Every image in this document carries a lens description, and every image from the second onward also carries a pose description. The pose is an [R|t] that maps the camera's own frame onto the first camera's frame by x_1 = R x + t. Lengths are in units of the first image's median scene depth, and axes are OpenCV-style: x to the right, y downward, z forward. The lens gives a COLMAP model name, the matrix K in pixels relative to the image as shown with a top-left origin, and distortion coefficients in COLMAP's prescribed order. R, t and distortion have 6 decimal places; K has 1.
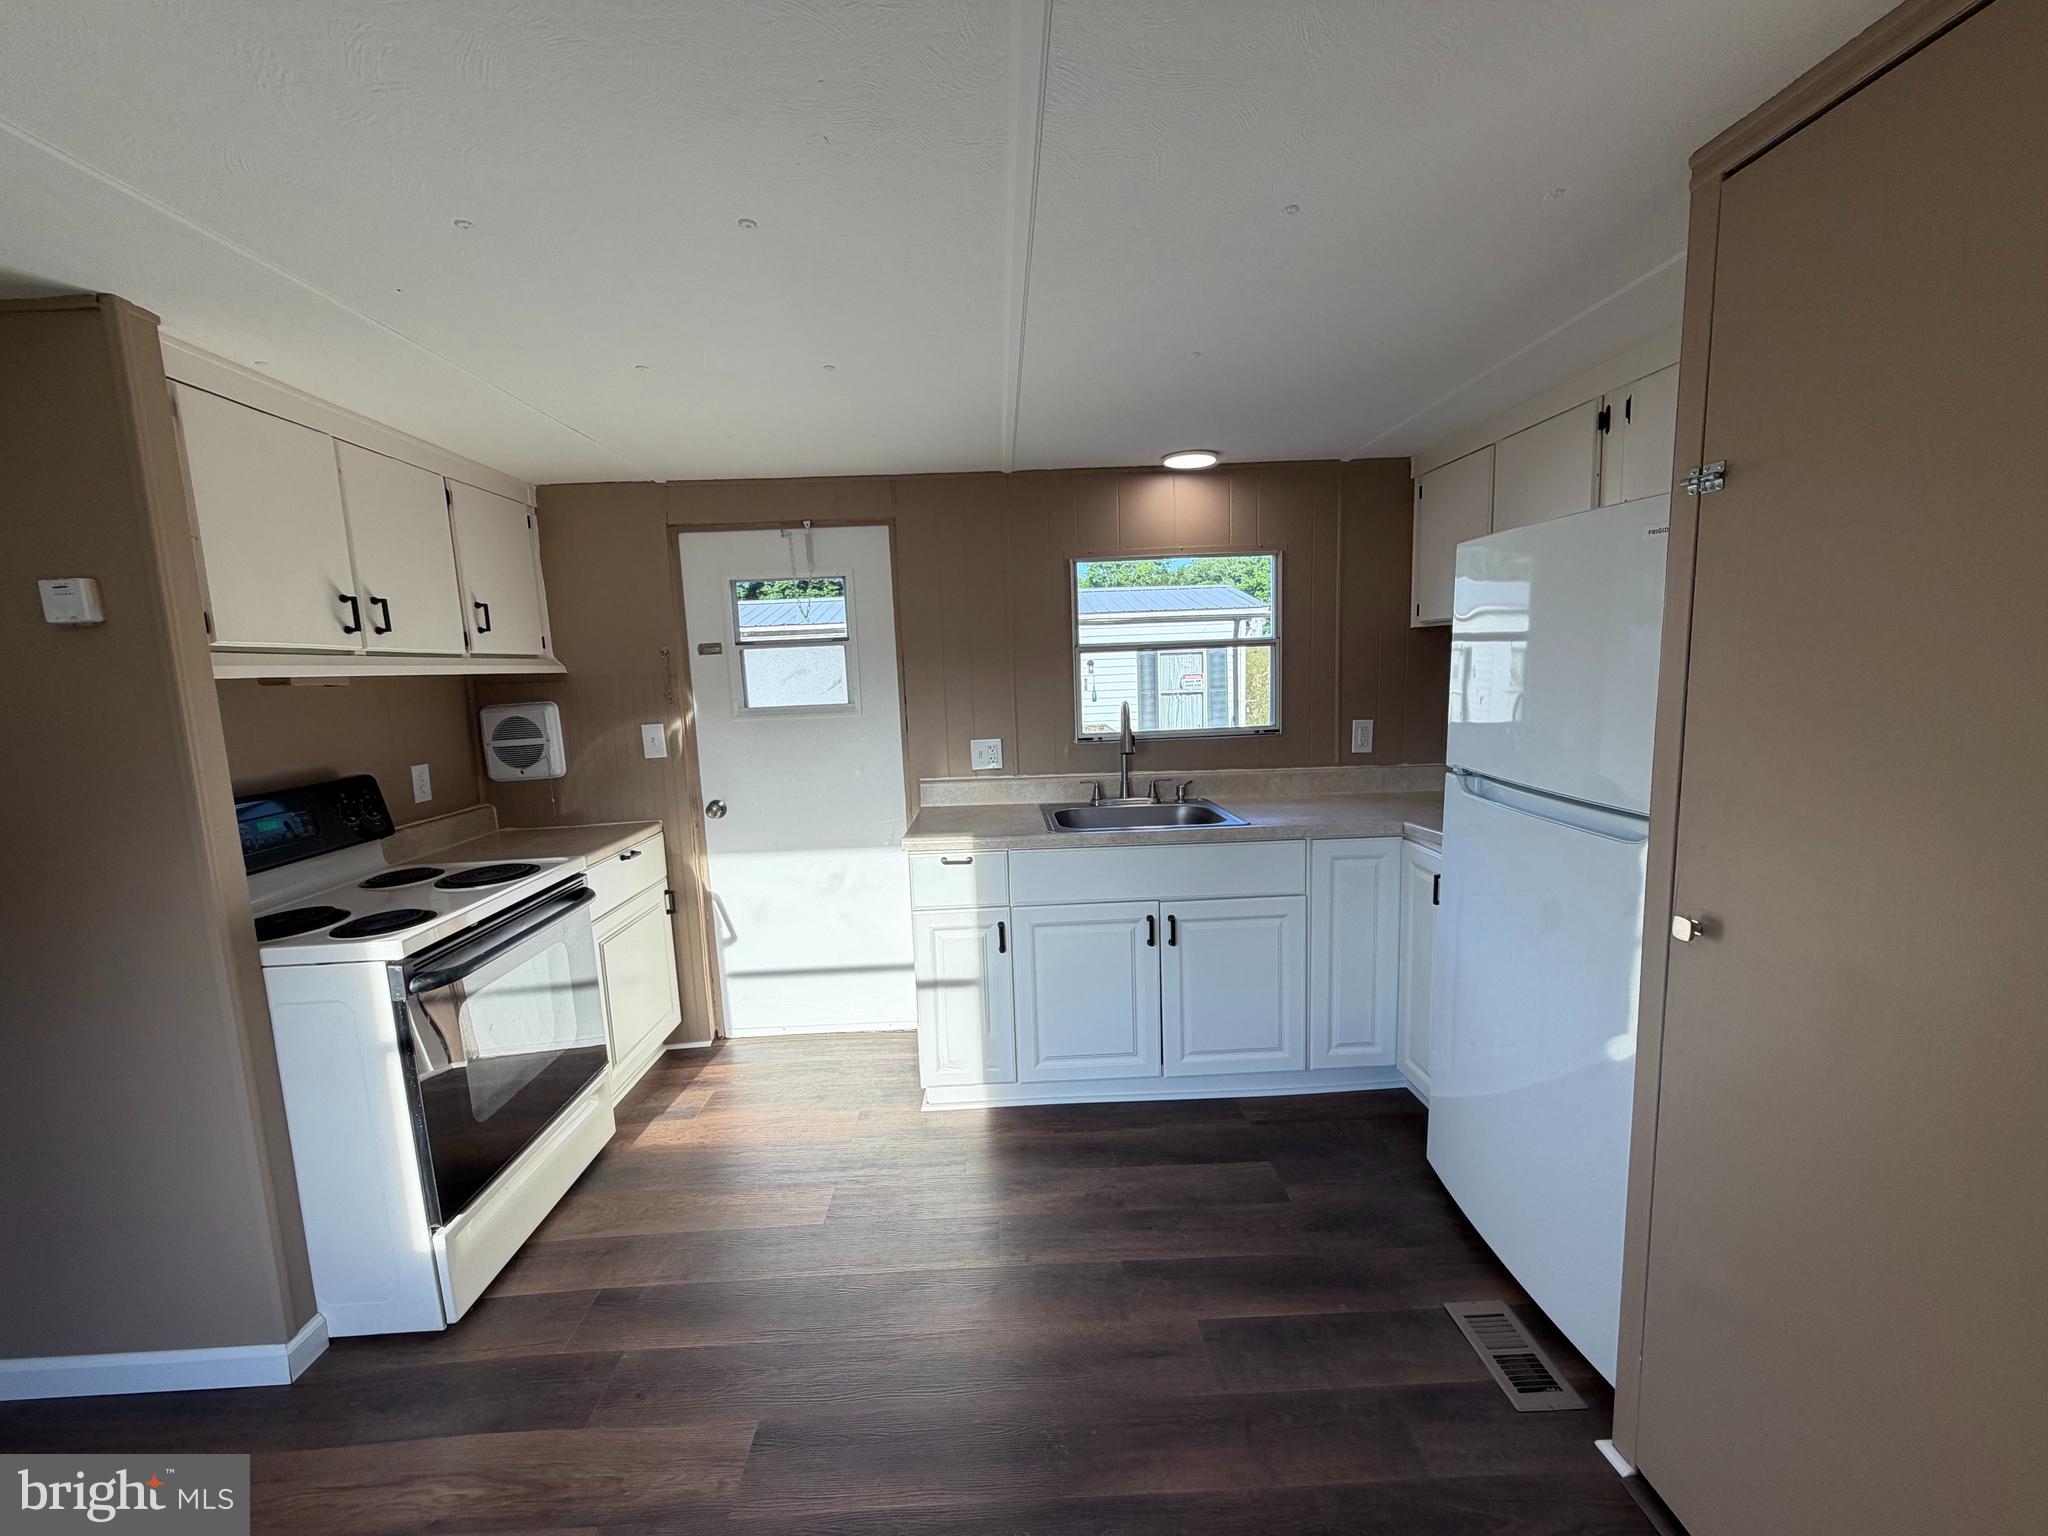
lens RADIAL K [[815.6, 0, 1019.6], [0, 815.6, 768.4], [0, 0, 1]] dist [0.000942, 0.000000]
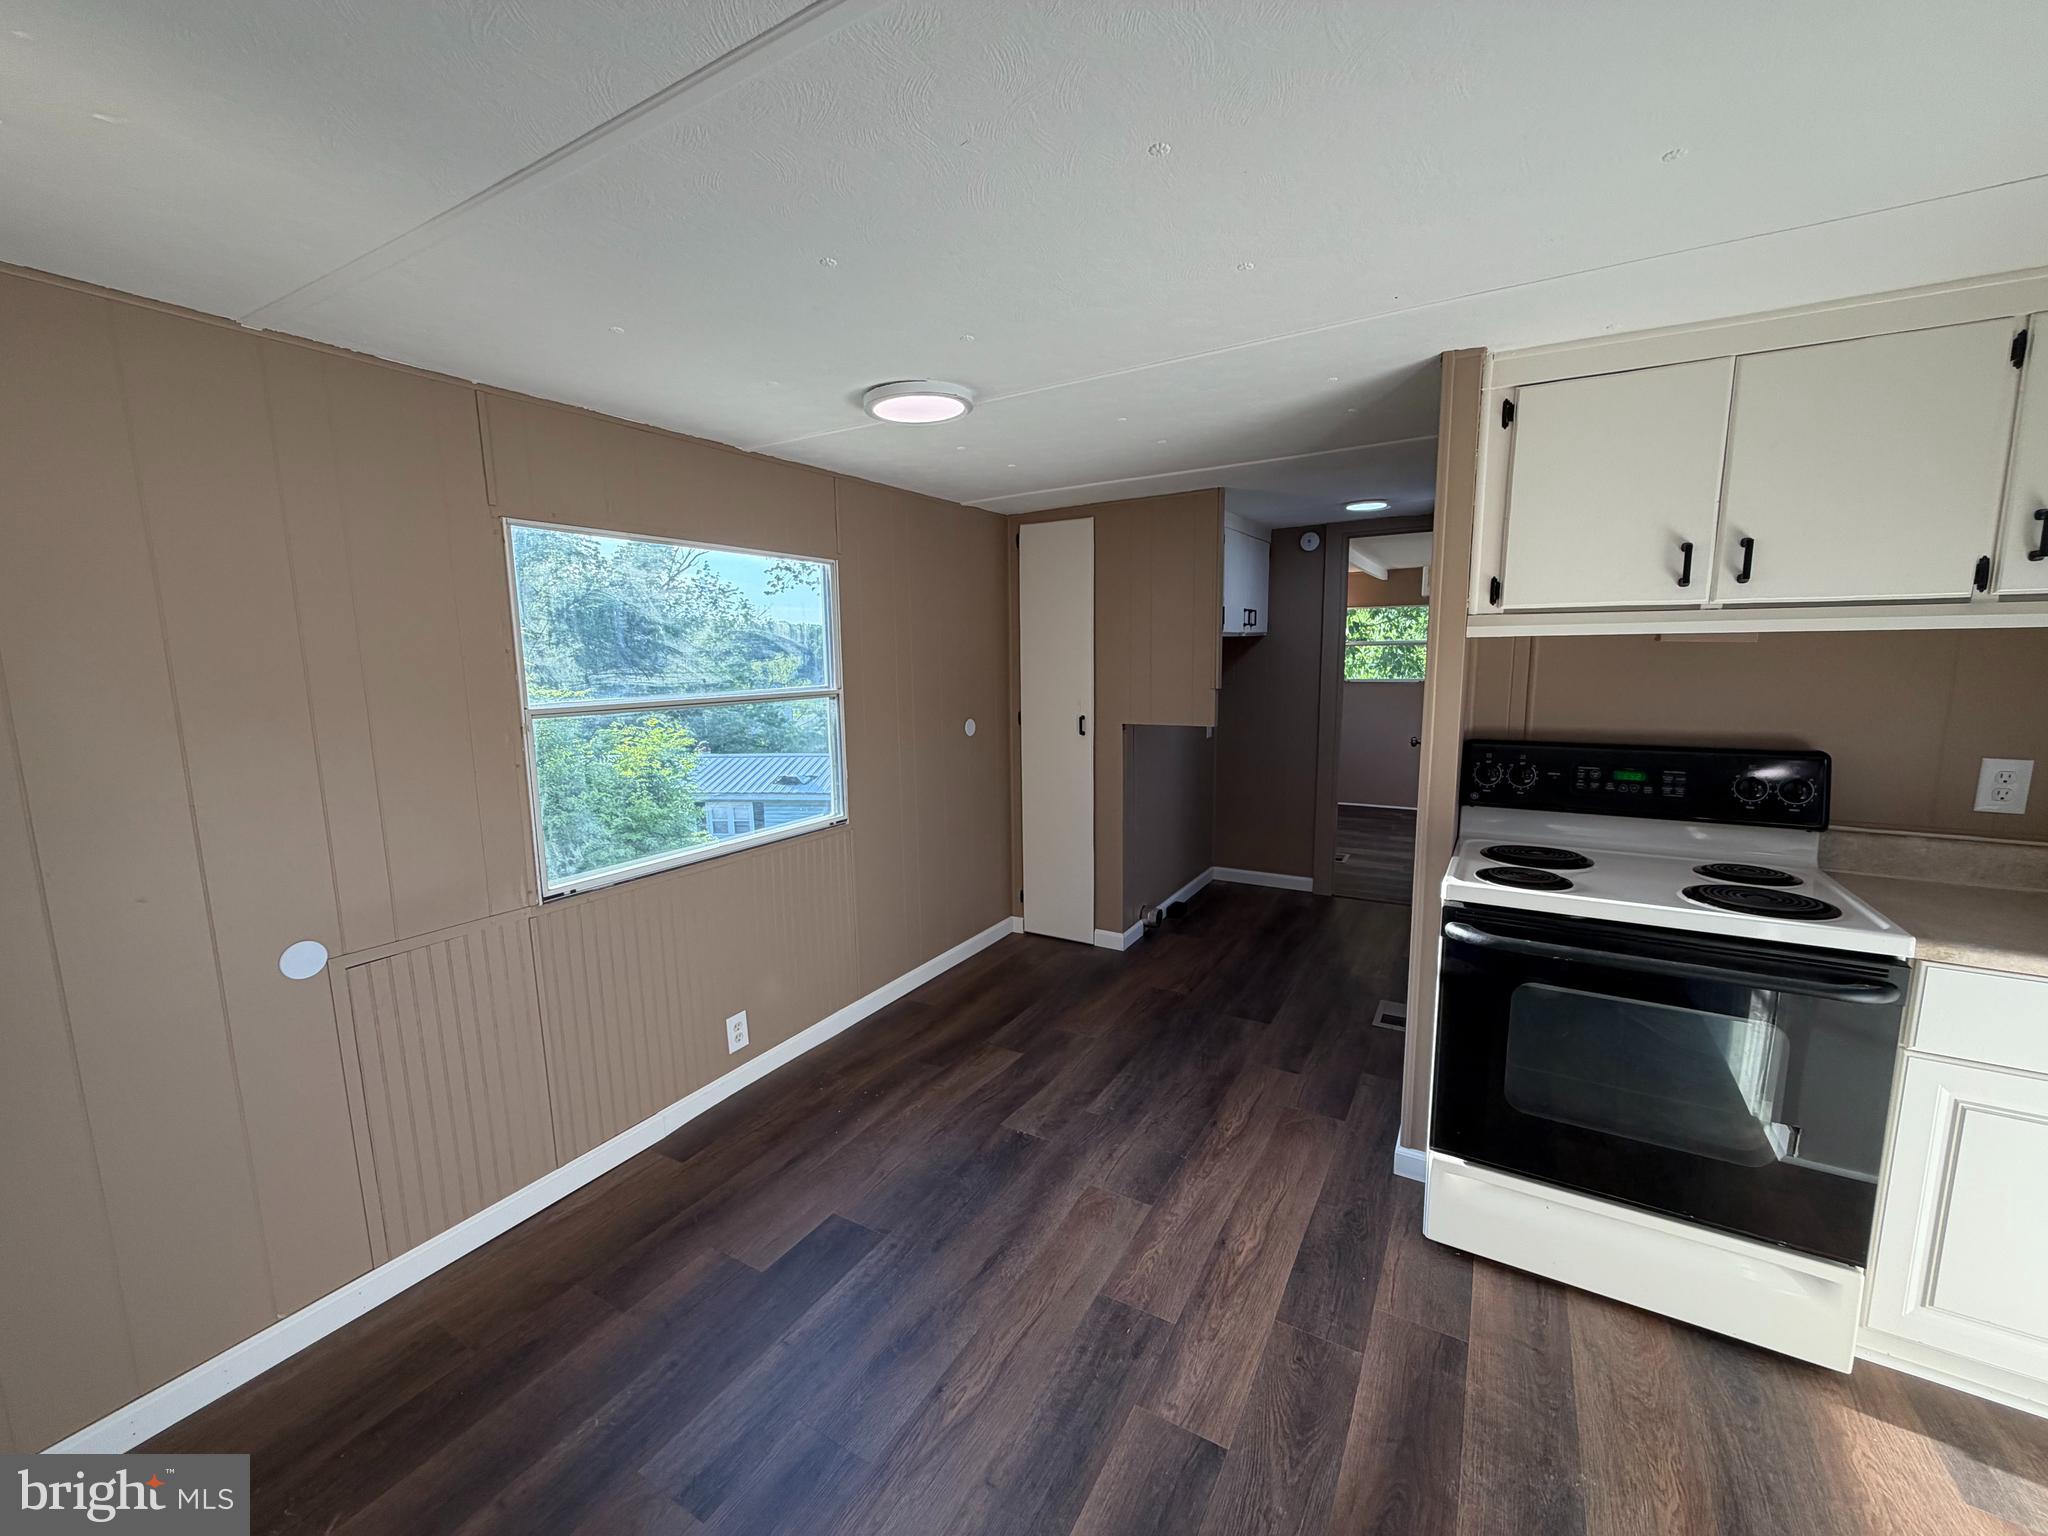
lens RADIAL K [[815.6, 0, 1019.6], [0, 815.6, 768.4], [0, 0, 1]] dist [0.000942, 0.000000]
pose [[-0.531685, 0.163667, -0.830978, 0.285906], [-0.075958, 0.967982, 0.239251, -0.103490], [0.843529, 0.190325, -0.502230, 0.694637]]
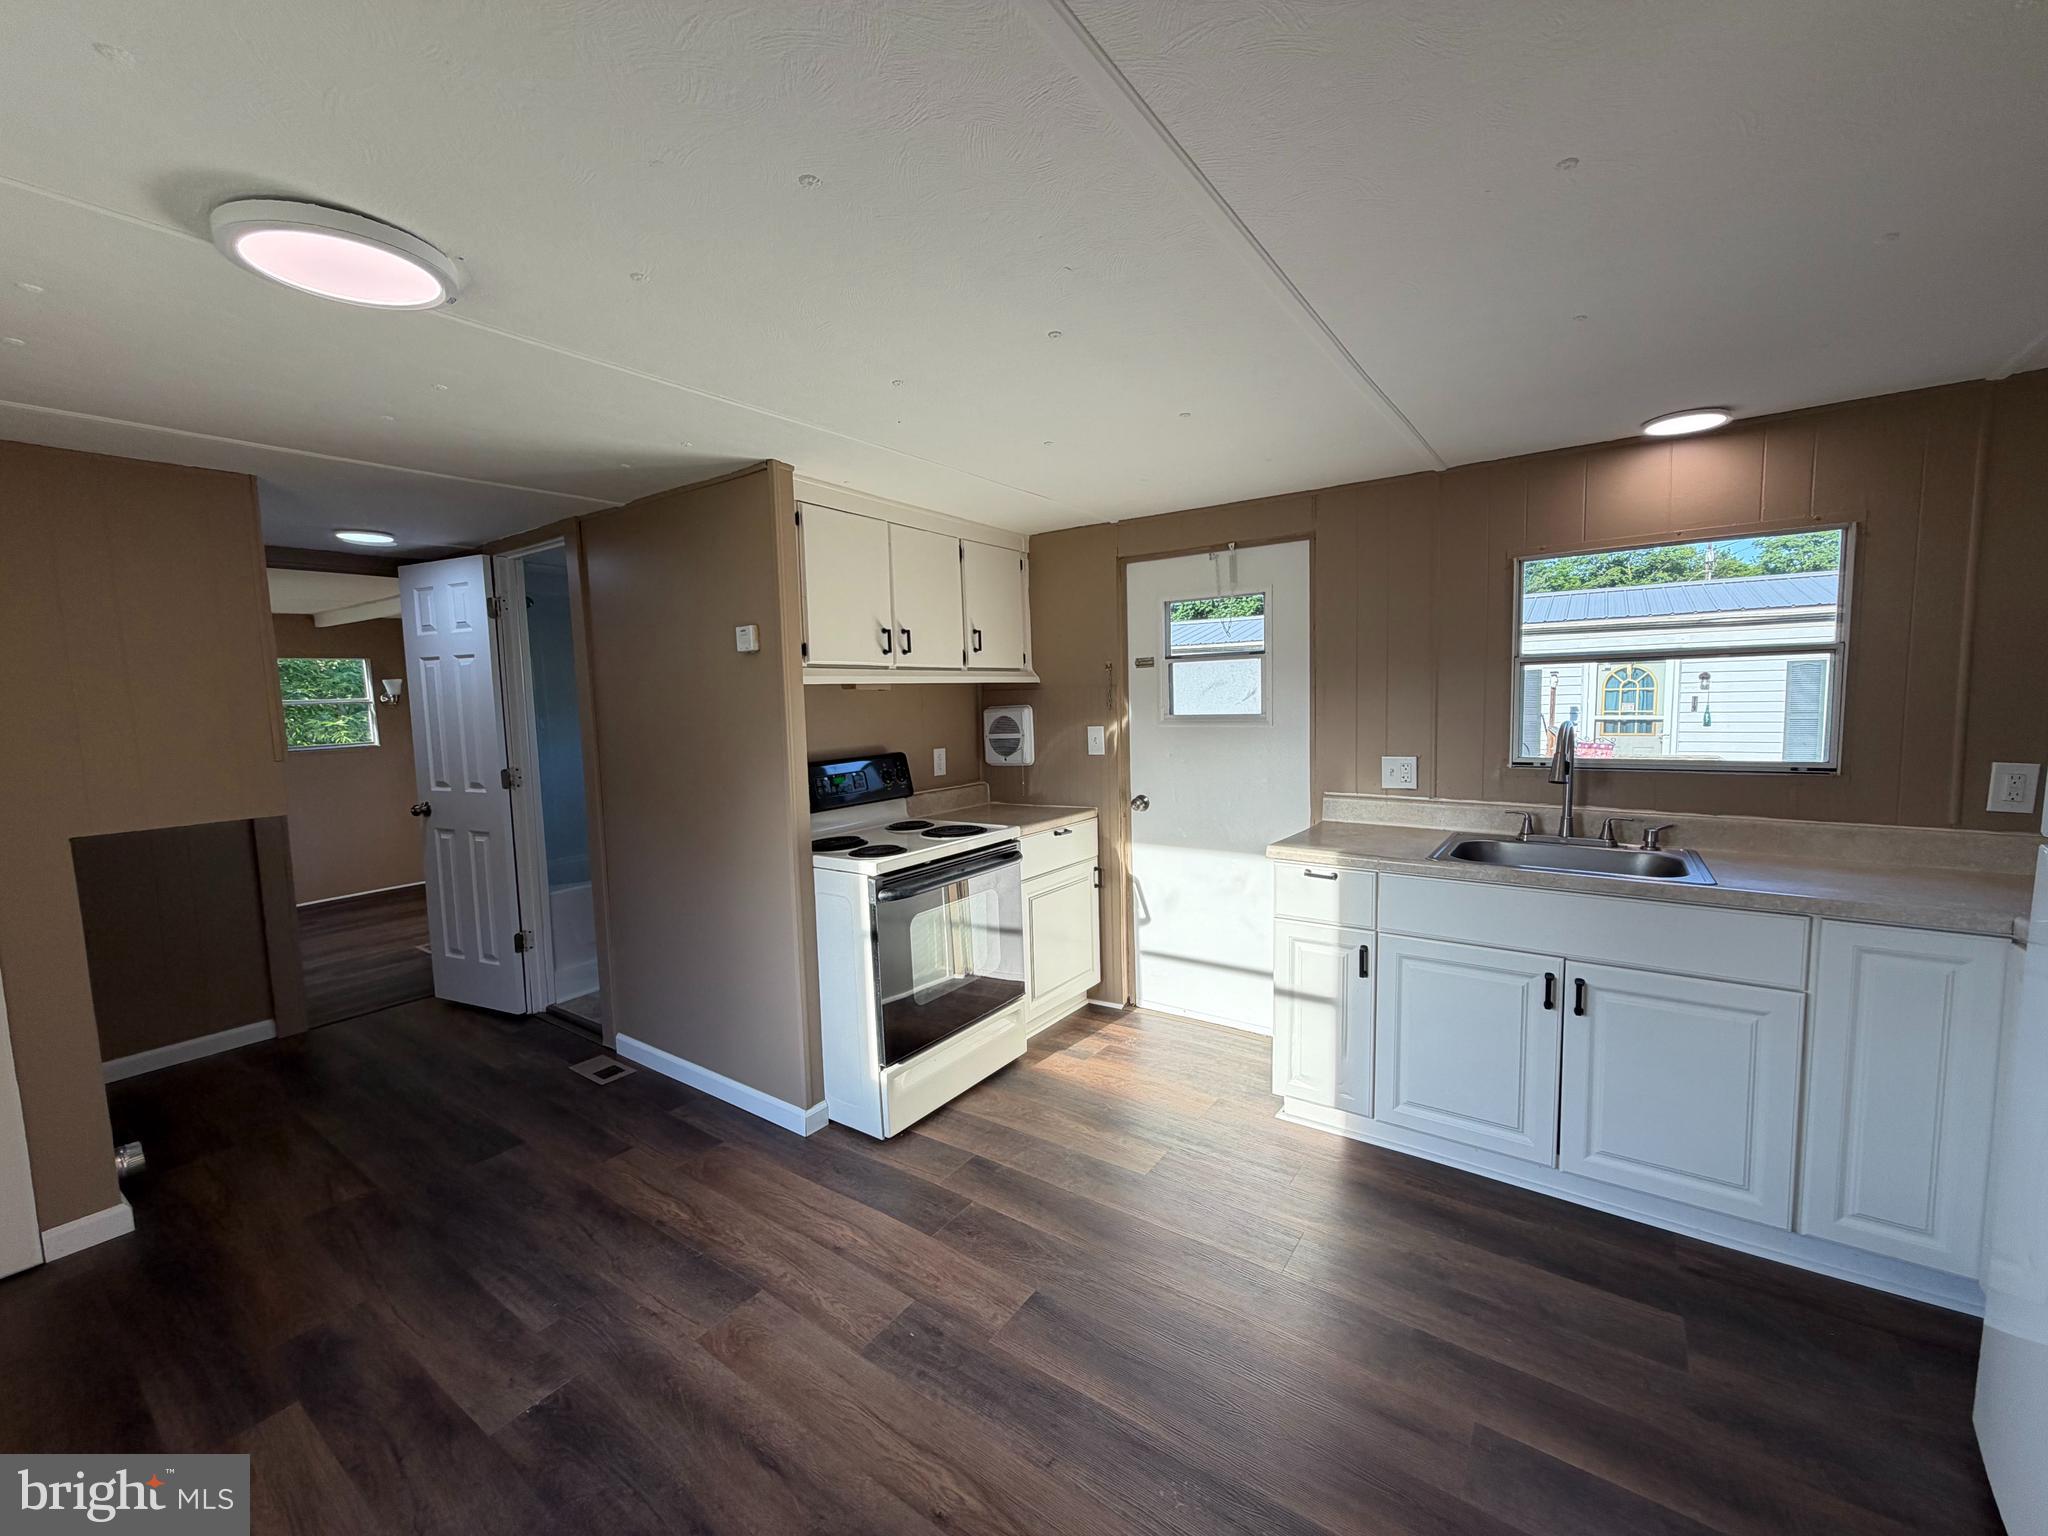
lens RADIAL K [[815.6, 0, 1019.6], [0, 815.6, 768.4], [0, 0, 1]] dist [0.000942, 0.000000]
pose [[0.797228, 0.071354, -0.599446, 0.211615], [-0.079899, 0.996726, 0.012383, 0.001490], [0.598367, 0.038023, 0.800319, -0.017617]]
